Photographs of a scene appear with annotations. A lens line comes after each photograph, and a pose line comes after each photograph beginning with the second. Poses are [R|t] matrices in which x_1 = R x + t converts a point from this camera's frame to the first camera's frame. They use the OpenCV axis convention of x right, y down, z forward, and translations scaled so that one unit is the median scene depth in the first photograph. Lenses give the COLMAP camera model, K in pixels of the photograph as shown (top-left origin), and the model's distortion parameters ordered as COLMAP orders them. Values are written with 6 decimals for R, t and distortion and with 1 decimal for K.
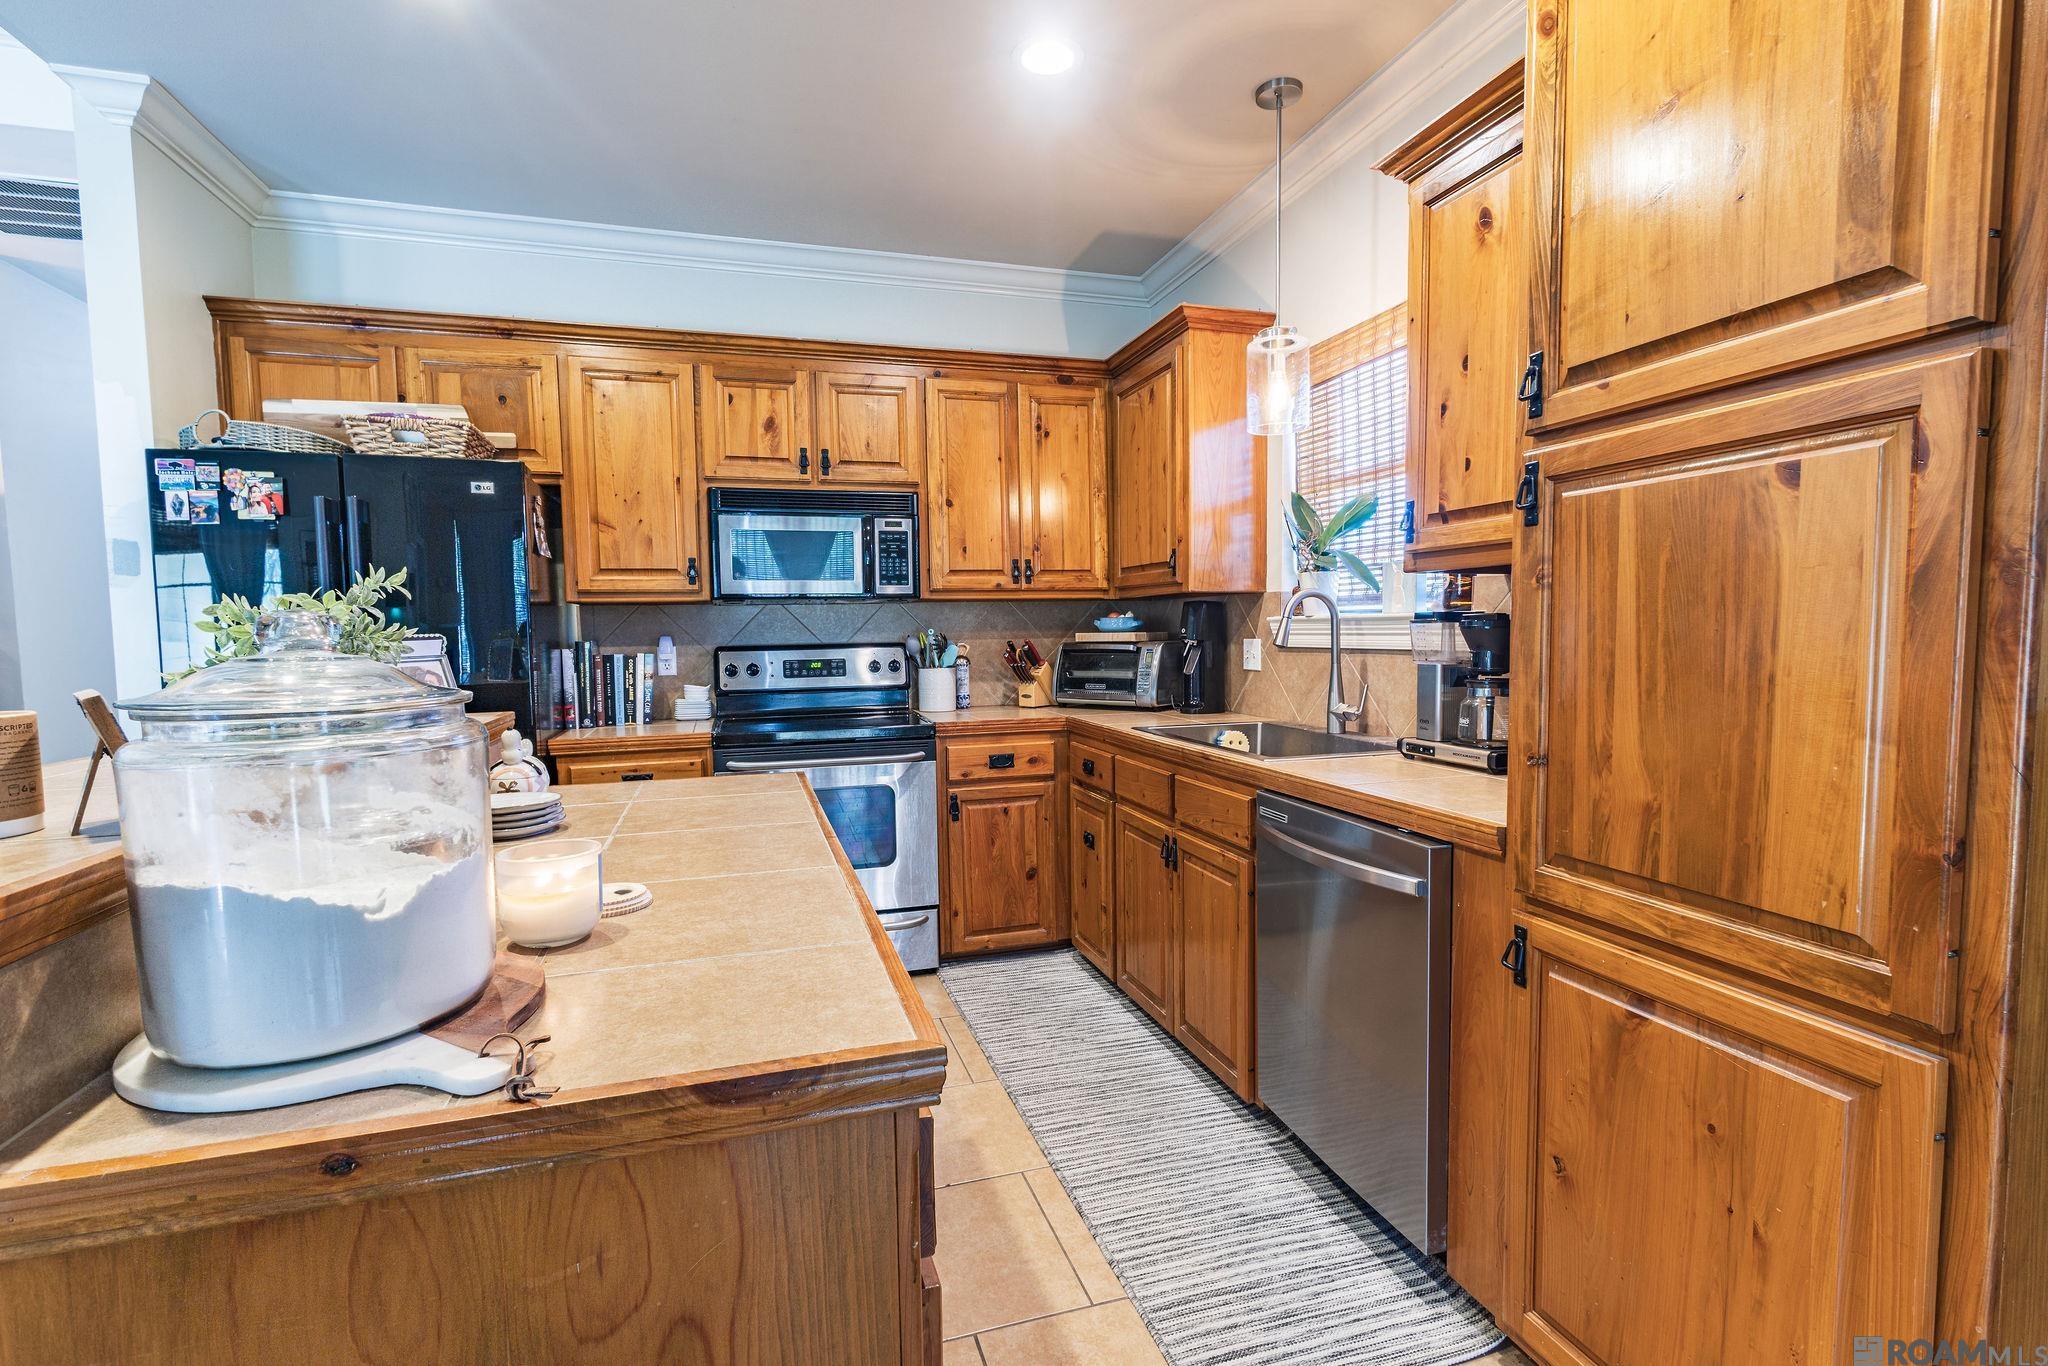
lens RADIAL K [[943.3, 0, 1021.6], [0, 943.3, 692.1], [0, 0, 1]] dist [-0.001406, 0.002838]
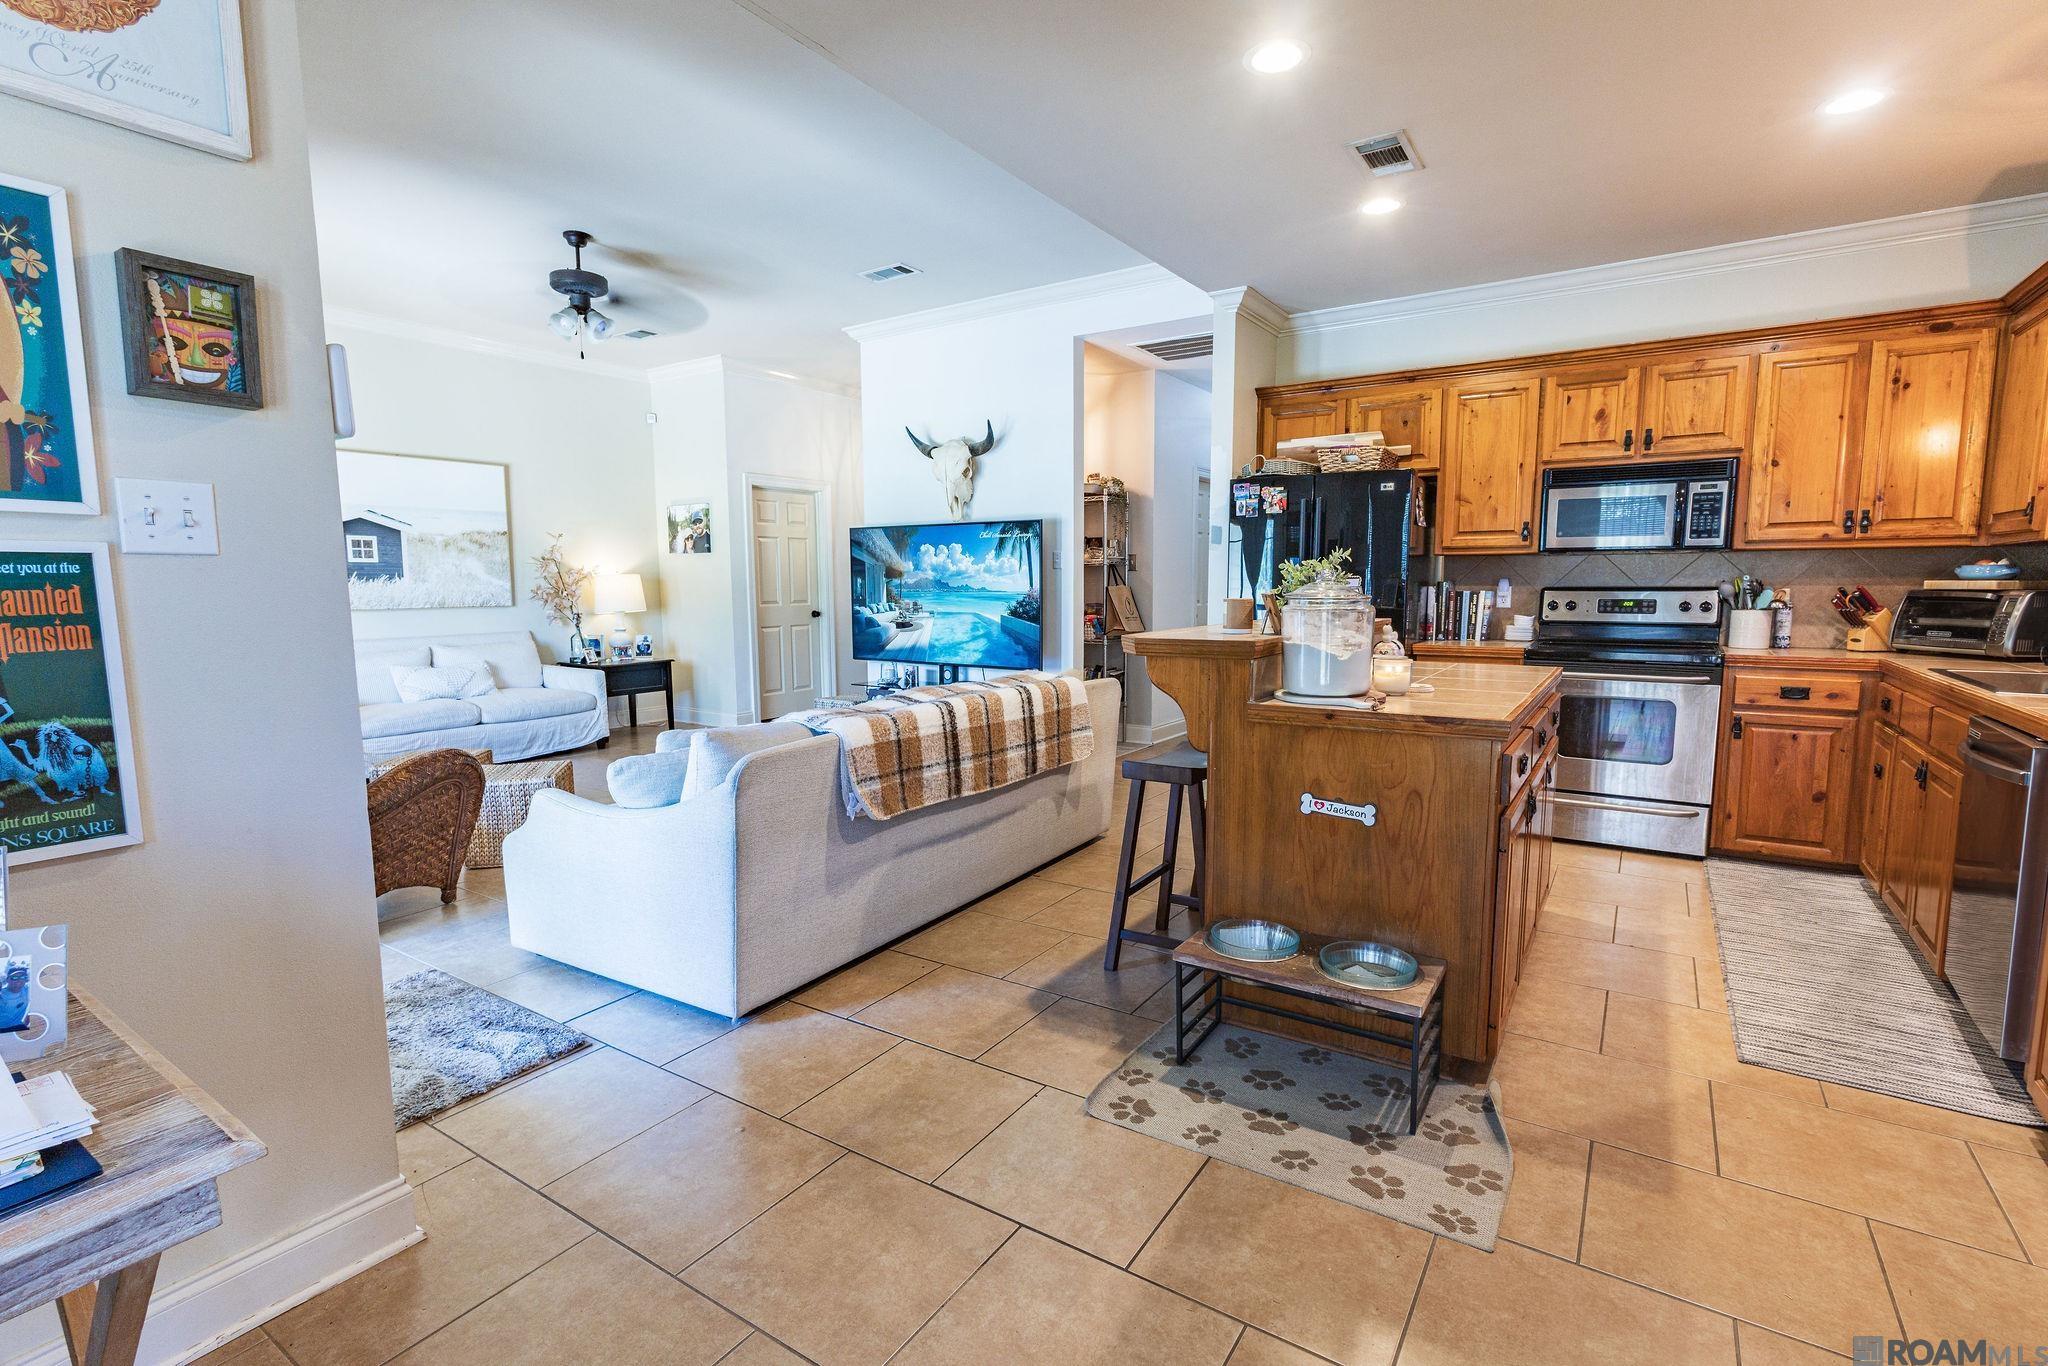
lens RADIAL K [[943.3, 0, 1023.4], [0, 943.3, 683.1], [0, 0, 1]] dist [-0.001406, 0.002838]
pose [[0.636094, 0.097660, -0.765407, 0.257050], [-0.057337, 0.995198, 0.079330, 0.024643], [0.769479, -0.006575, 0.638639, -0.439242]]
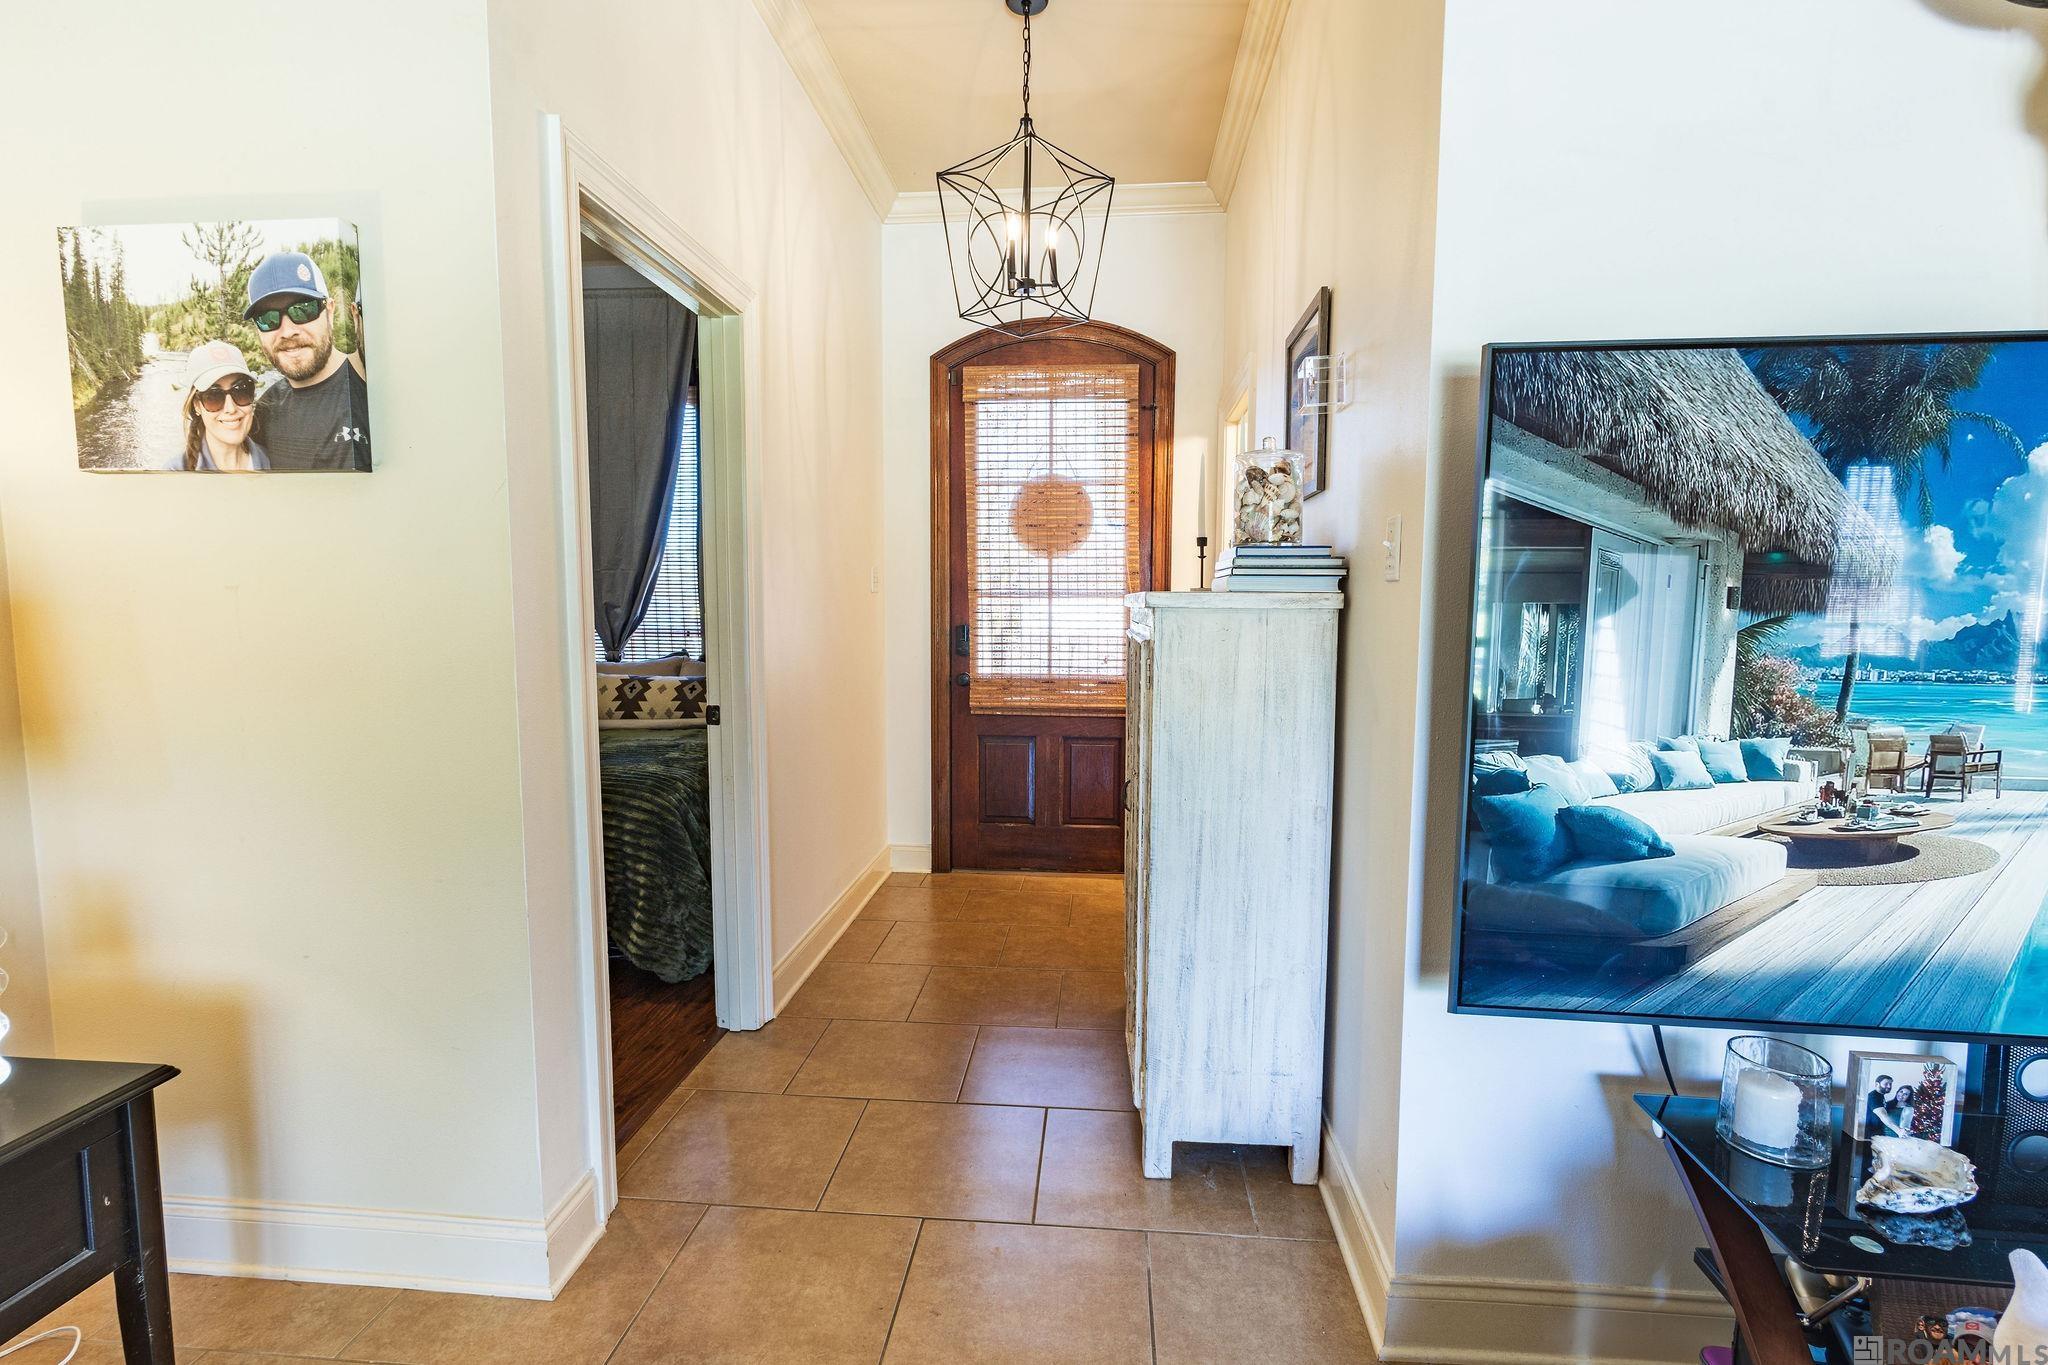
lens RADIAL K [[943.3, 0, 1023.4], [0, 943.3, 684.2], [0, 0, 1]] dist [-0.001406, 0.002838]
pose [[0.927414, 0.054154, -0.370096, -1.104261], [-0.044504, 0.998411, 0.034571, 0.012396], [0.371380, -0.015591, 0.928350, -0.008809]]
